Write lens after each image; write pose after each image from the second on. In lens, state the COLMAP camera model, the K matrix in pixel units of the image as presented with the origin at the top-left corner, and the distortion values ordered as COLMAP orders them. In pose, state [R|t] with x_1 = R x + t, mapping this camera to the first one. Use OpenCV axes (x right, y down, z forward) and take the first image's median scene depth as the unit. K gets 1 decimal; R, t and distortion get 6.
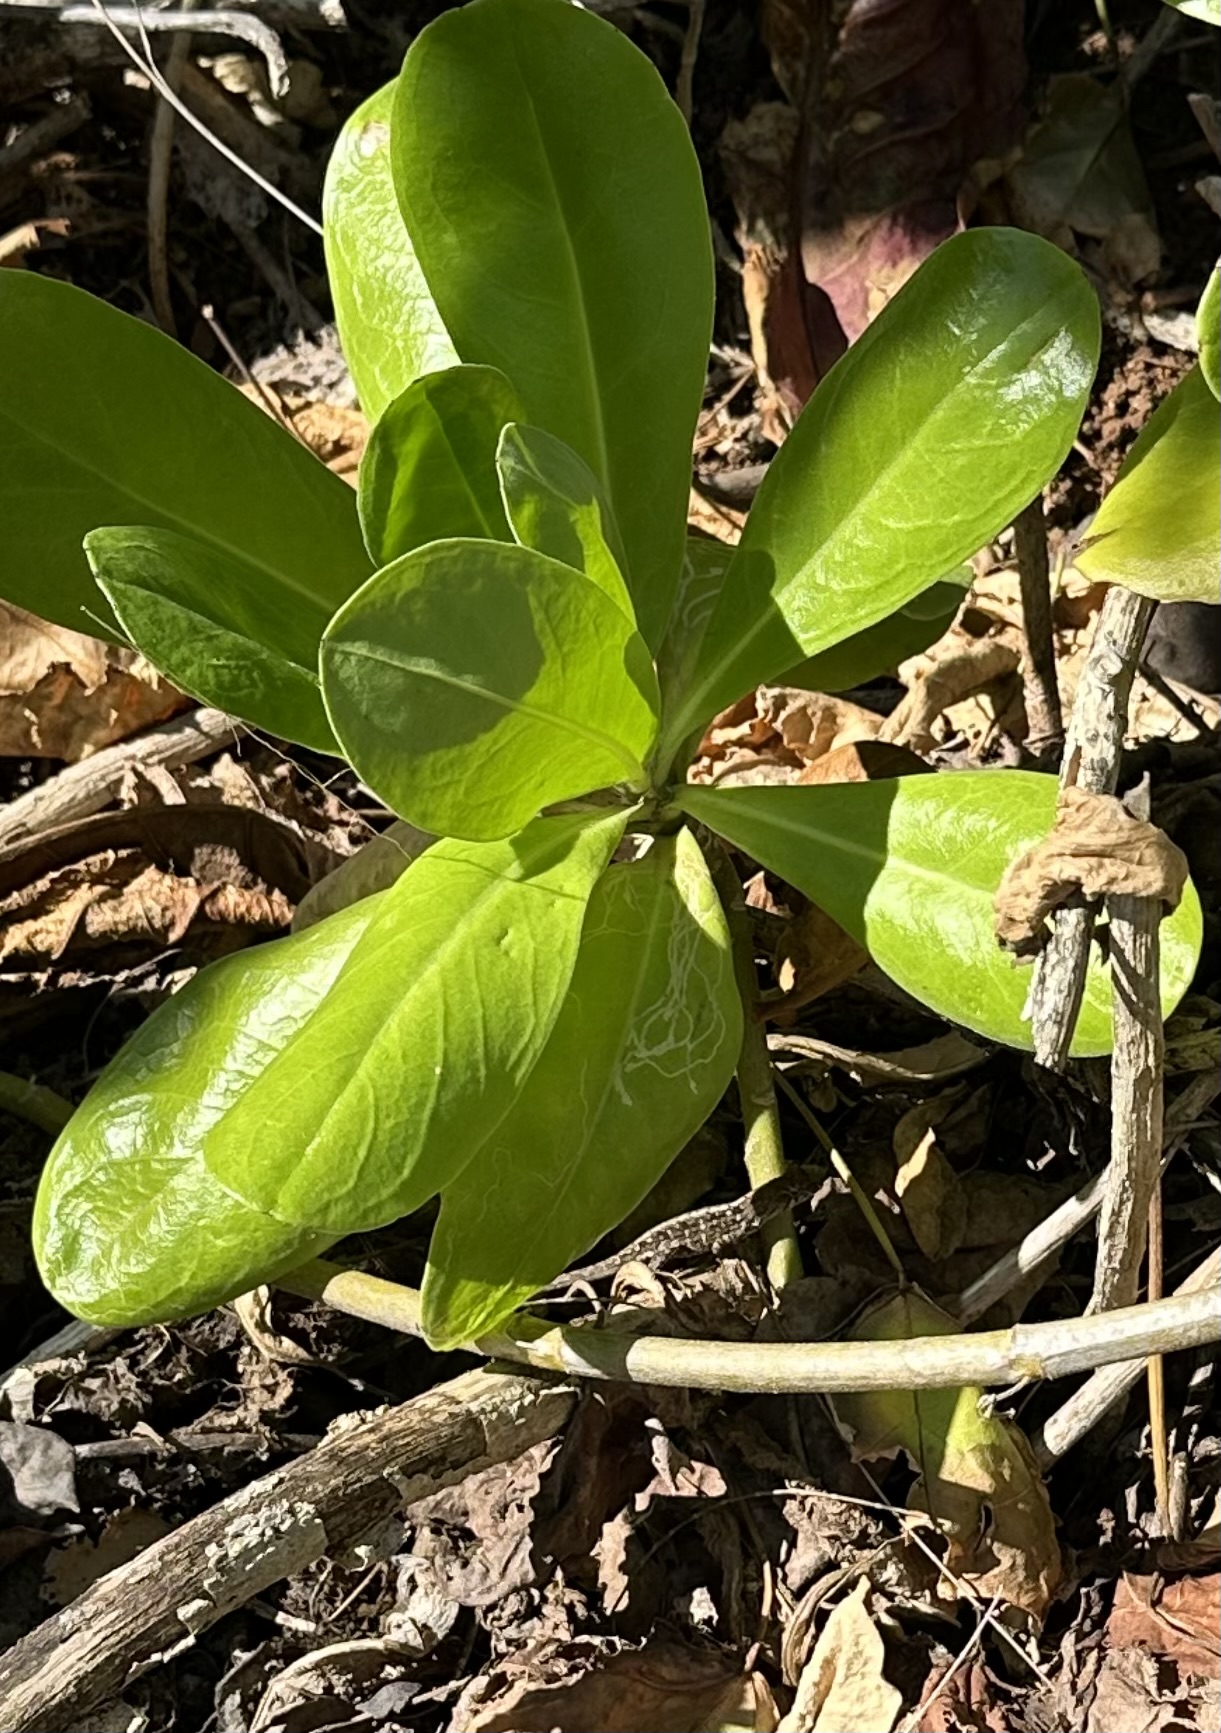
lens RADIAL K [[3685.9, 0, 714.5], [0, 3685.9, 895.1], [0, 0, 1]] dist [0.119723, 0.000000]
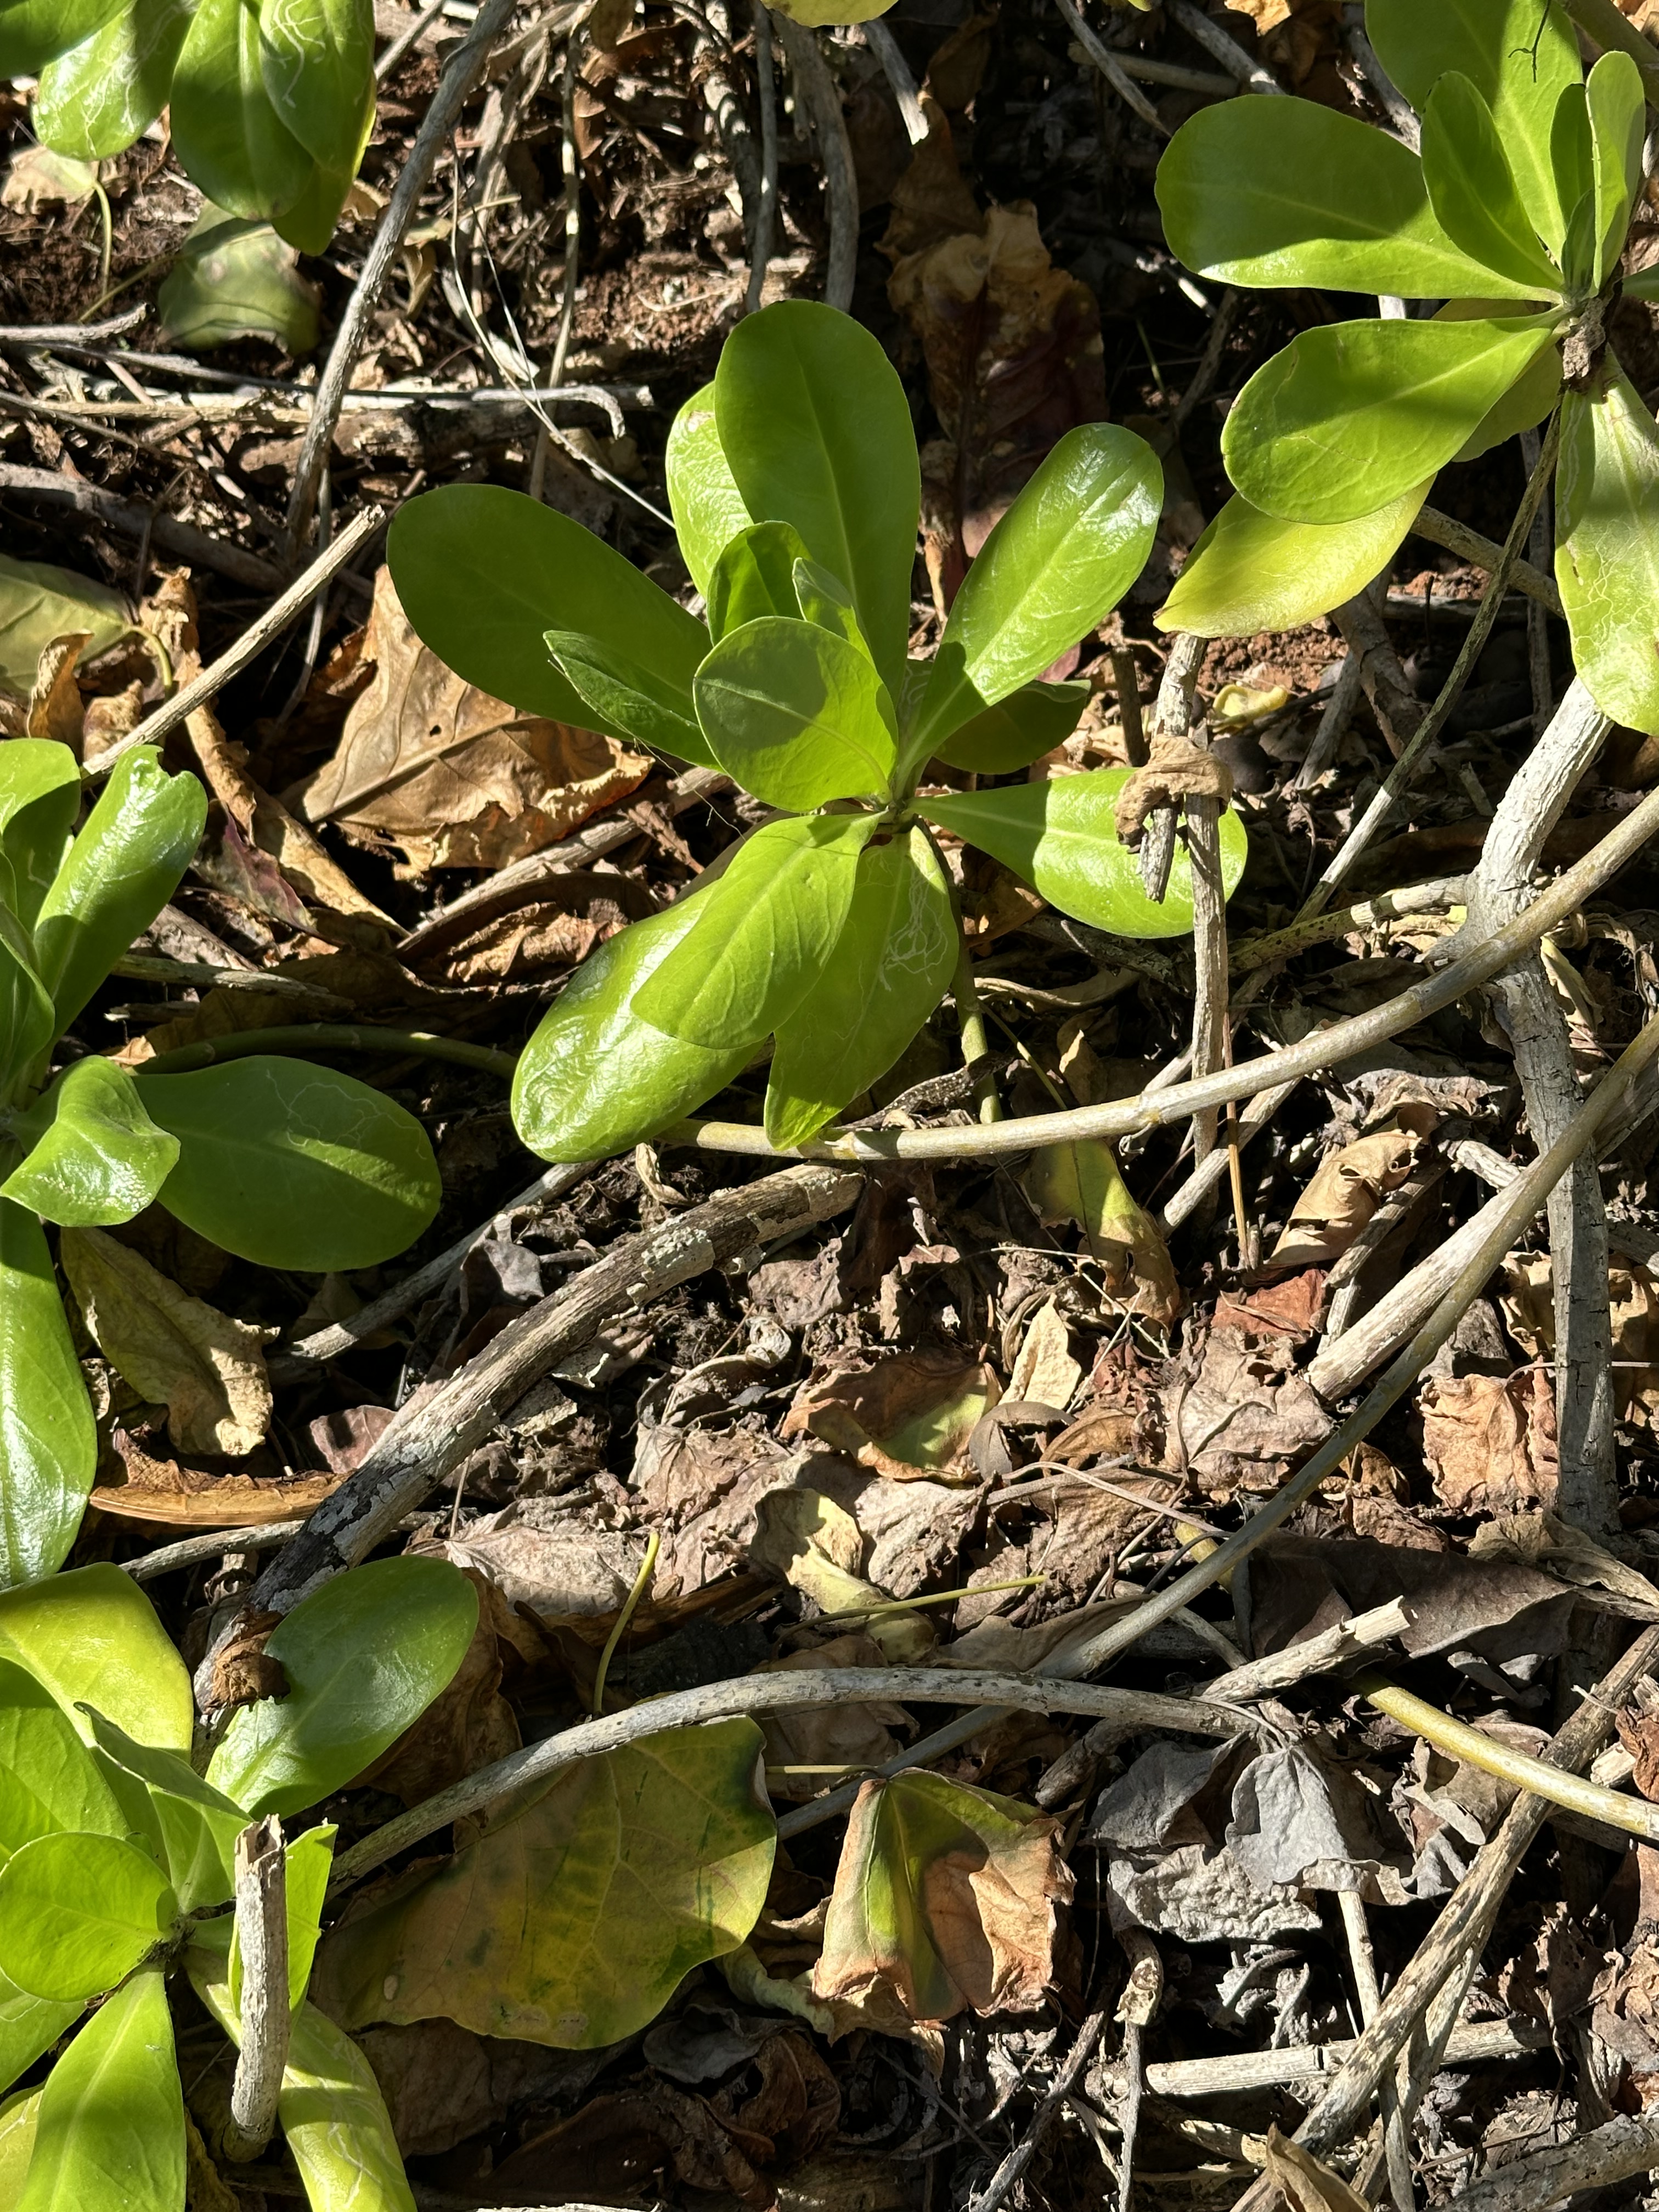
lens RADIAL K [[3143.4, 0, 743.6], [0, 3143.4, 1125.0], [0, 0, 1]] dist [0.109820, 0.000000]
pose [[0.998248, -0.045280, -0.038096, -0.035459], [0.041888, 0.995452, -0.085565, 0.219008], [0.041797, 0.083819, 0.995604, -0.328072]]
